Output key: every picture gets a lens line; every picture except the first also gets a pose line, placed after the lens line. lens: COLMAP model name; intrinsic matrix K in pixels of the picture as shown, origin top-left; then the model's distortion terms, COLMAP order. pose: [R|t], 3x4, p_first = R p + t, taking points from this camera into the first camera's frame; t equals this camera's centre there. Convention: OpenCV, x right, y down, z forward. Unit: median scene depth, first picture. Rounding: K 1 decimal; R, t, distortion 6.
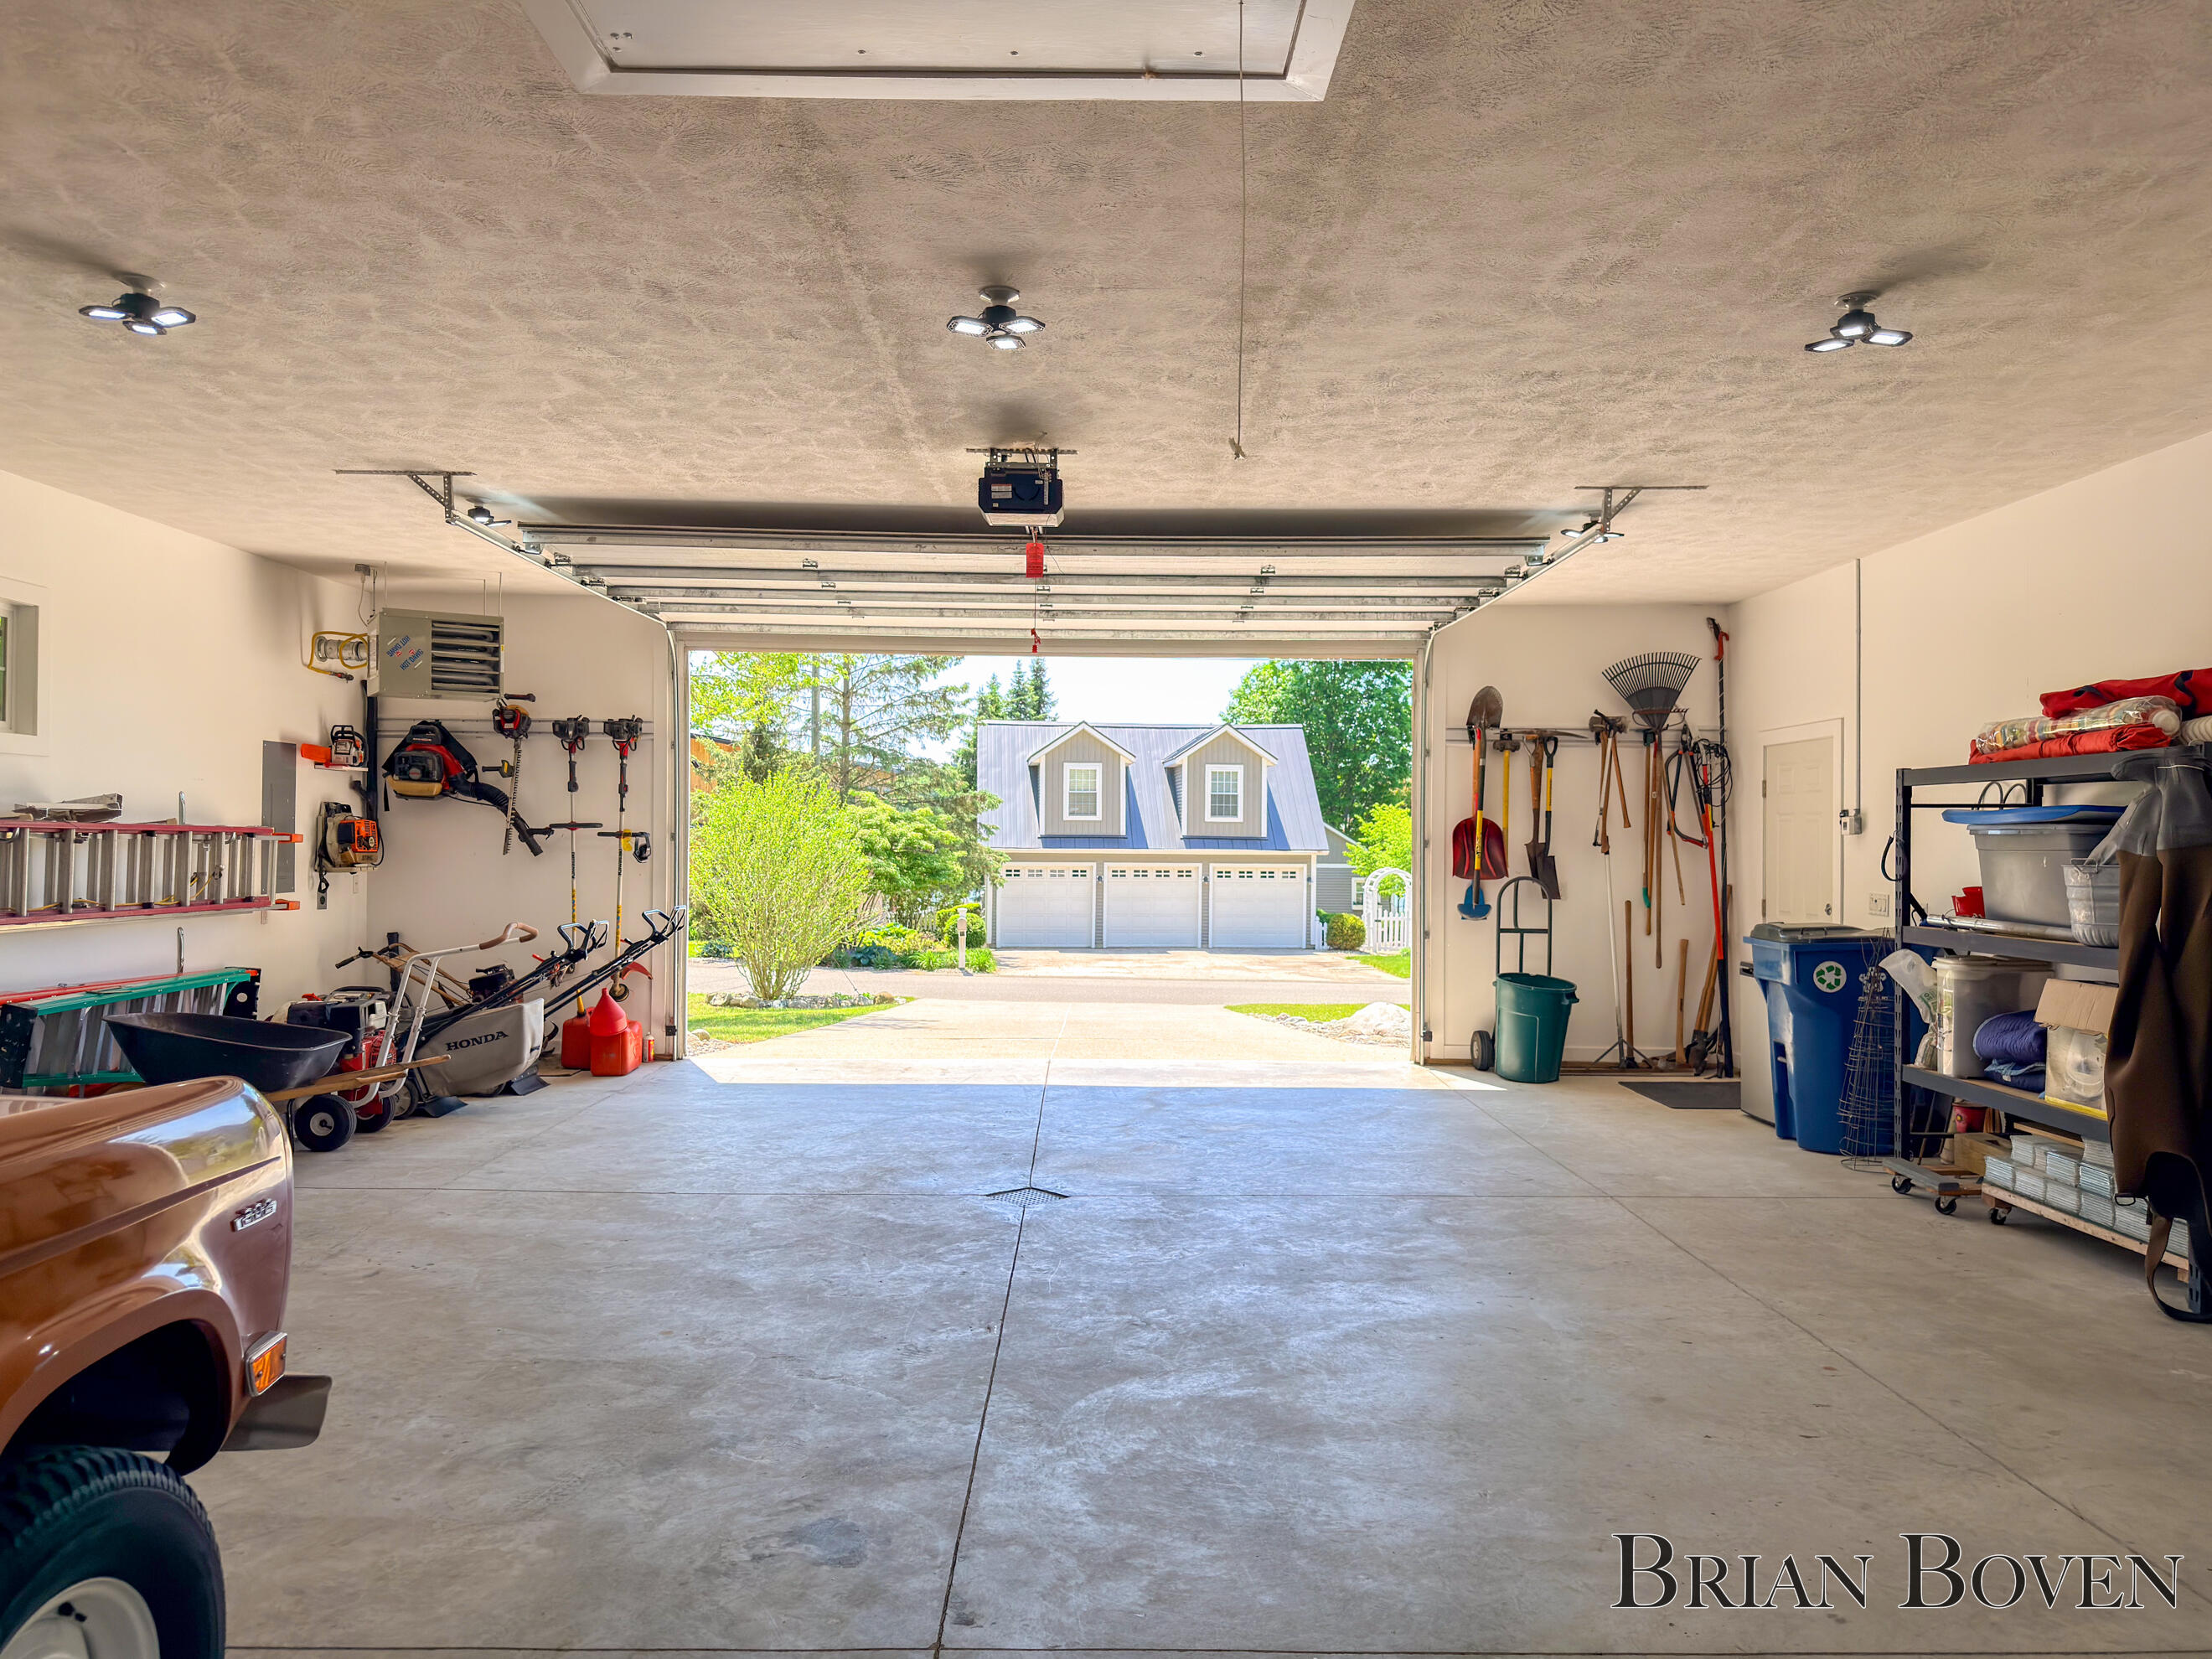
lens RADIAL K [[1558.4, 0, 1103.7], [0, 1558.4, 835.0], [0, 0, 1]] dist [0.052170, -0.015412]
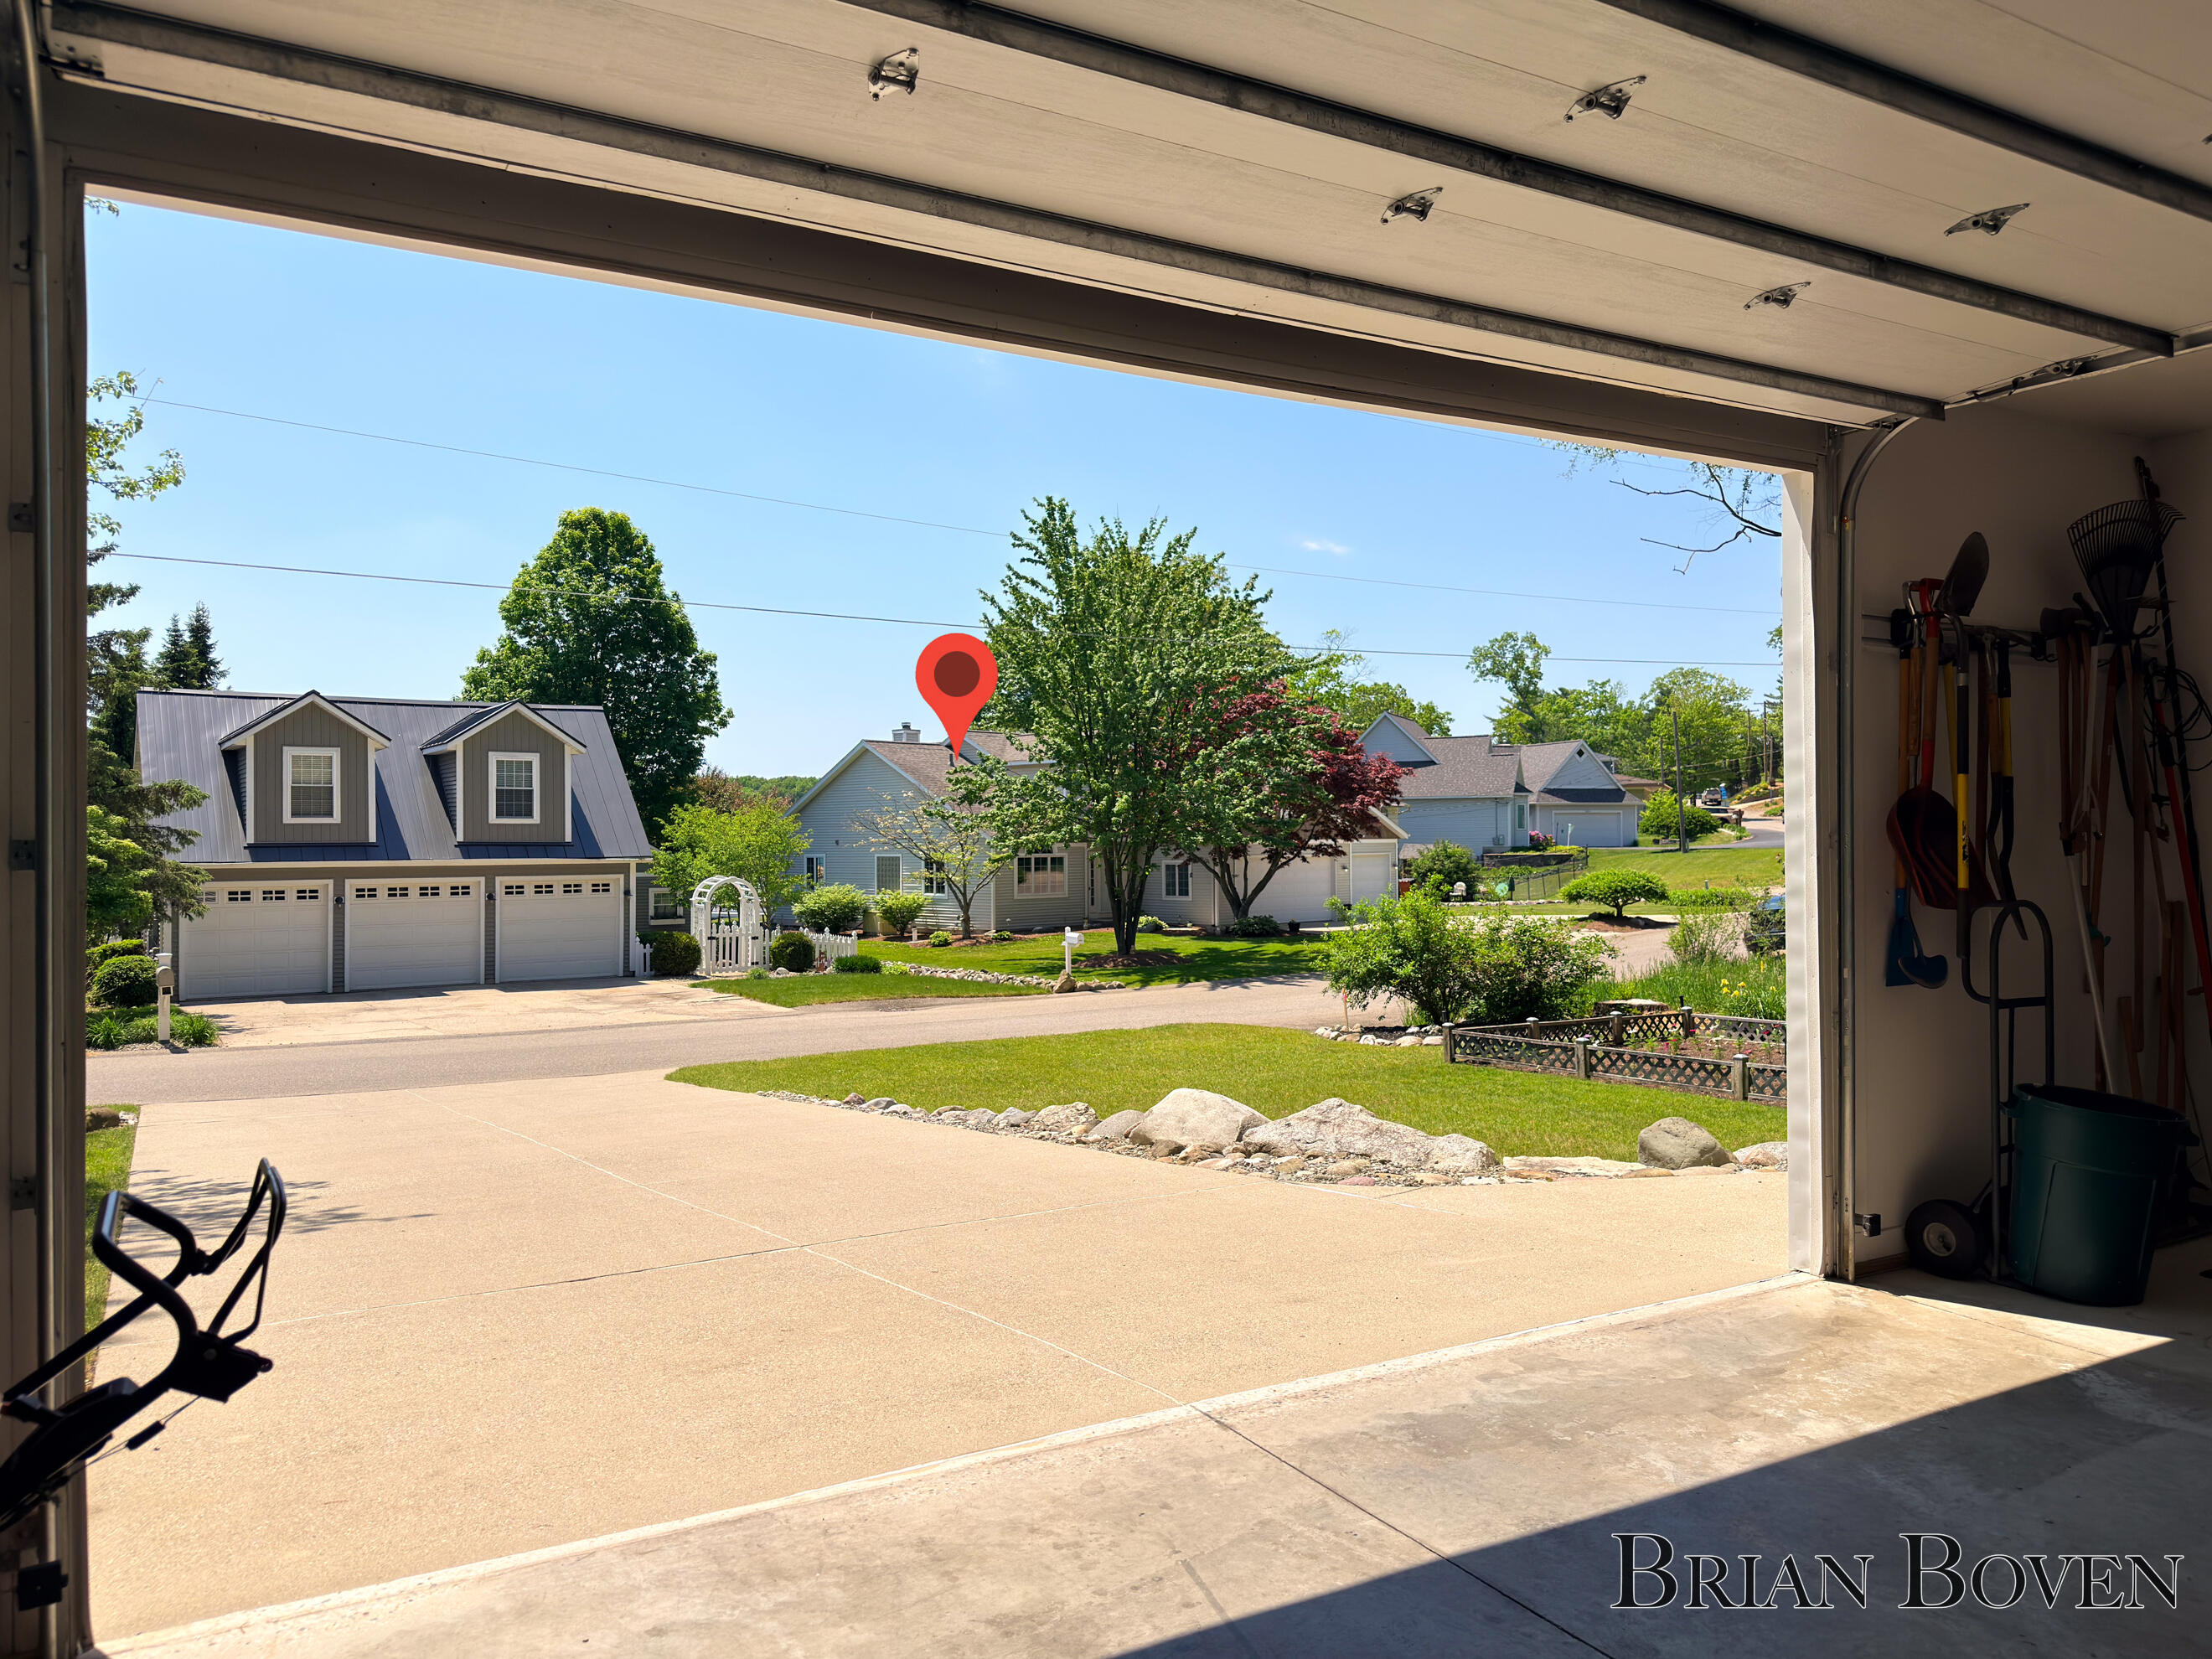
lens RADIAL K [[1558.4, 0, 1106.5], [0, 1558.4, 828.5], [0, 0, 1]] dist [0.052170, -0.015412]
pose [[0.870186, -0.010098, 0.492620, -0.055389], [0.013143, 0.999910, -0.002720, 0.000030], [-0.492548, 0.008842, 0.870240, 0.148417]]
